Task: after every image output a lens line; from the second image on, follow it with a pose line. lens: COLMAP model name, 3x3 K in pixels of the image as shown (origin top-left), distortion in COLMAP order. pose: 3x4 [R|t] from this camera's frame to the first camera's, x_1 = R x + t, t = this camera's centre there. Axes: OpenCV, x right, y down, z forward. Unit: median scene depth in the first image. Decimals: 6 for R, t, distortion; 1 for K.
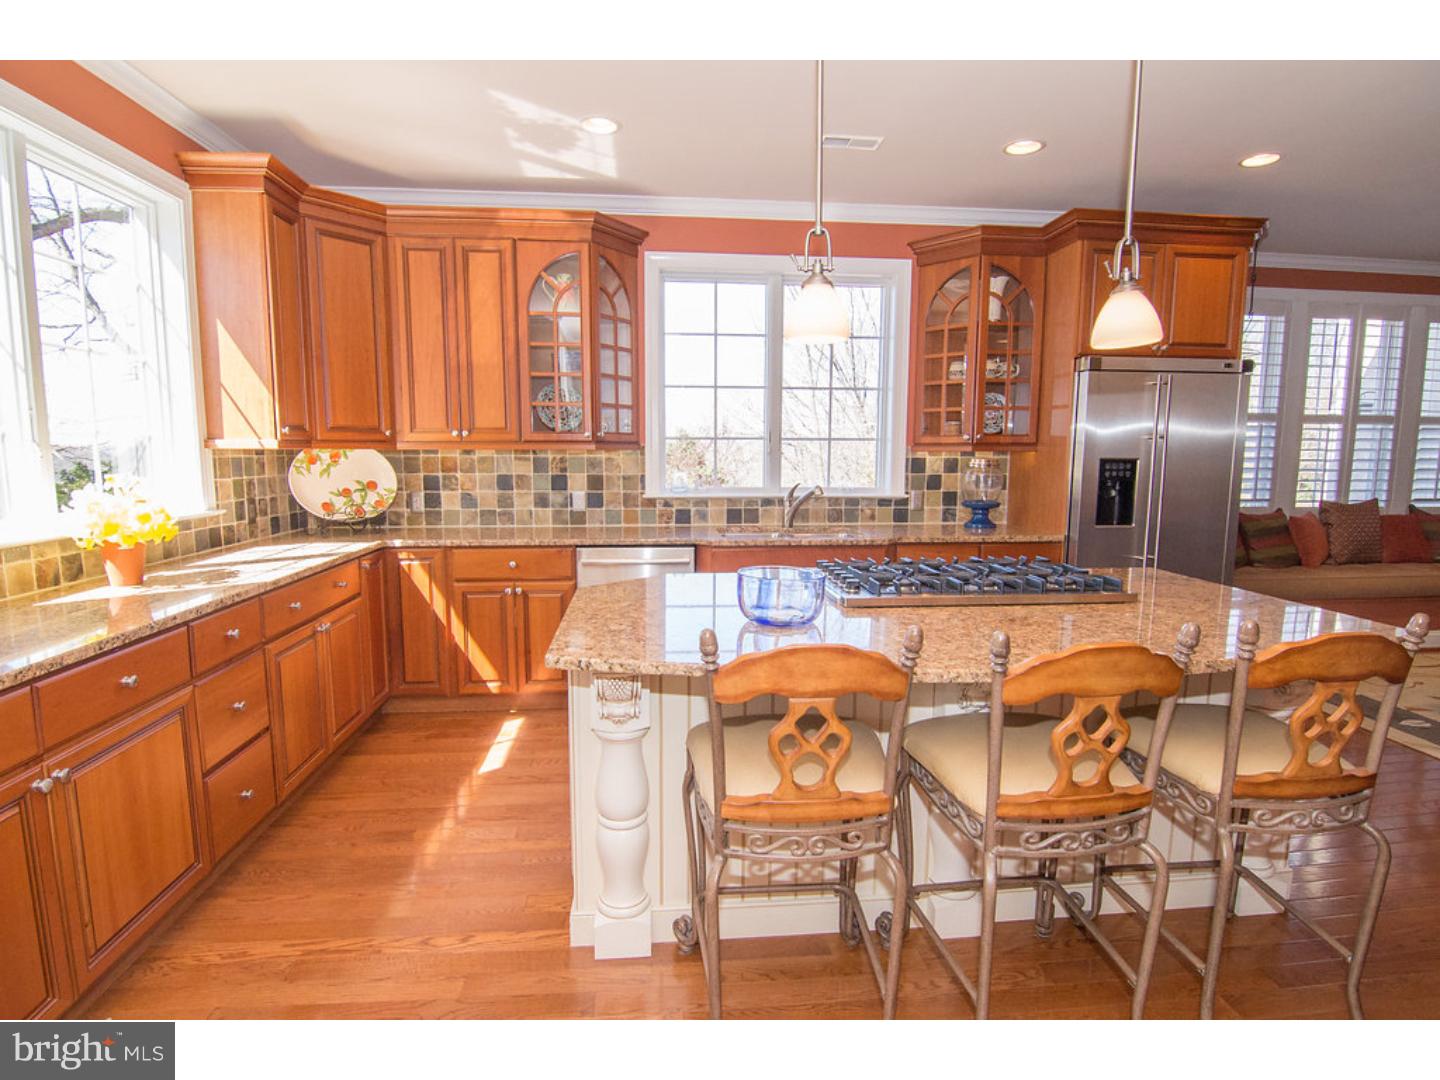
lens RADIAL K [[697.1, 0, 721.2], [0, 697.1, 533.9], [0, 0, 1]] dist [-0.024558, -0.001489]
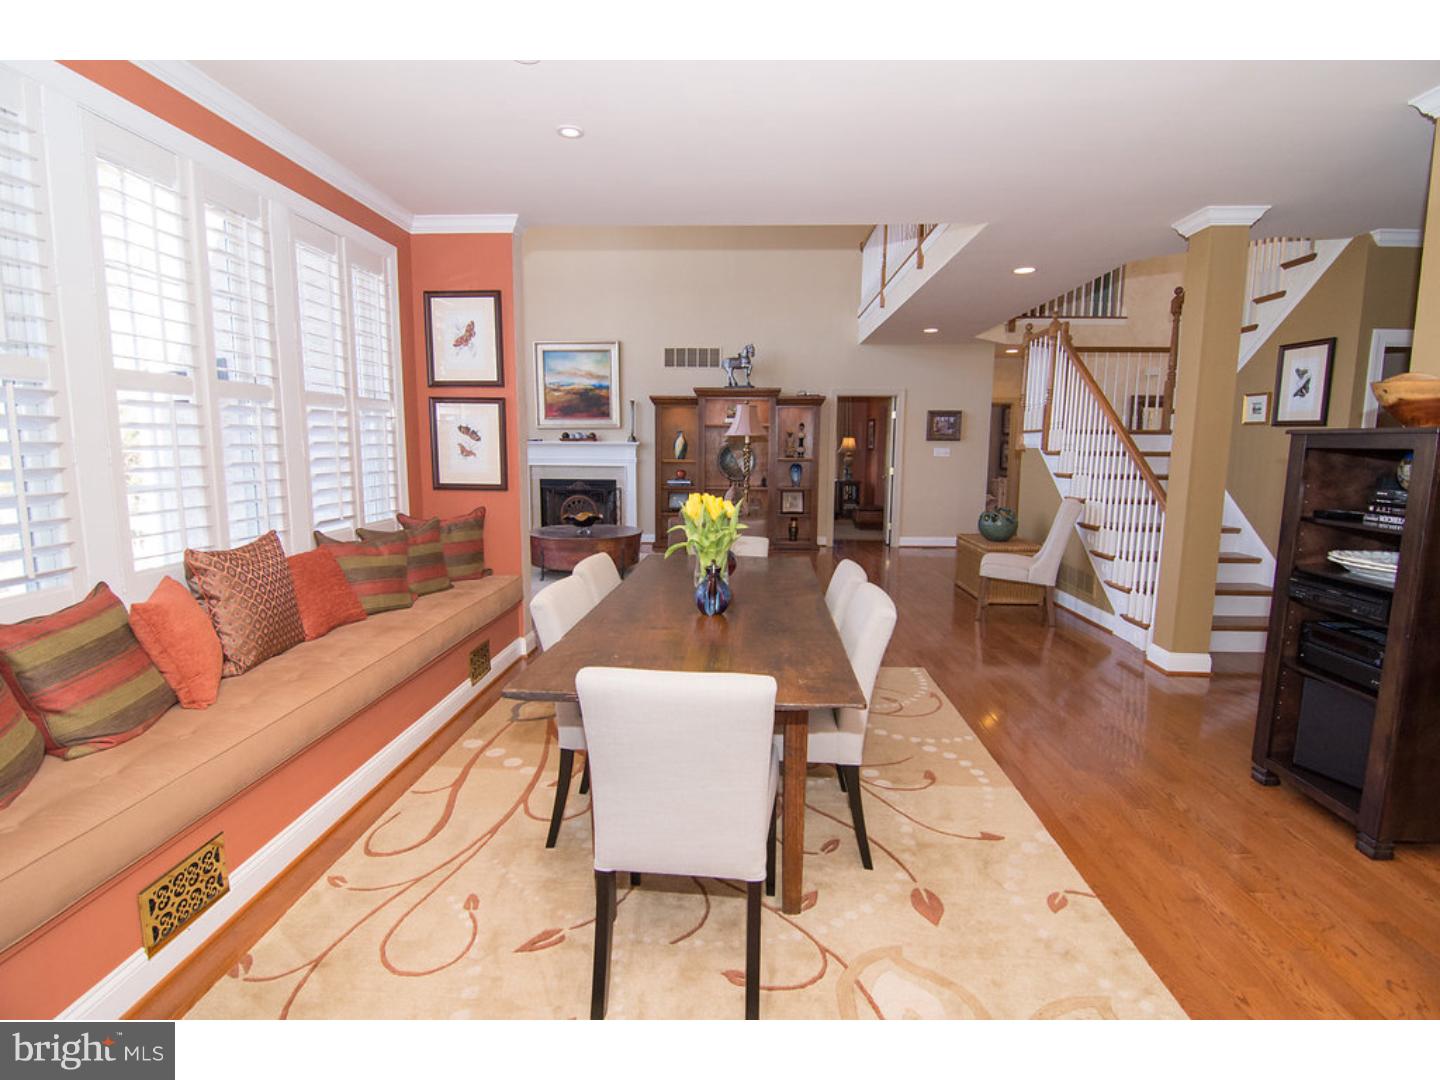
lens RADIAL K [[697.1, 0, 725.5], [0, 697.1, 537.1], [0, 0, 1]] dist [-0.024558, -0.001489]
pose [[0.128477, -0.133998, 0.982618, 0.446675], [0.113565, 0.986299, 0.119652, -0.072984], [-0.985189, 0.096219, 0.141935, 0.547890]]
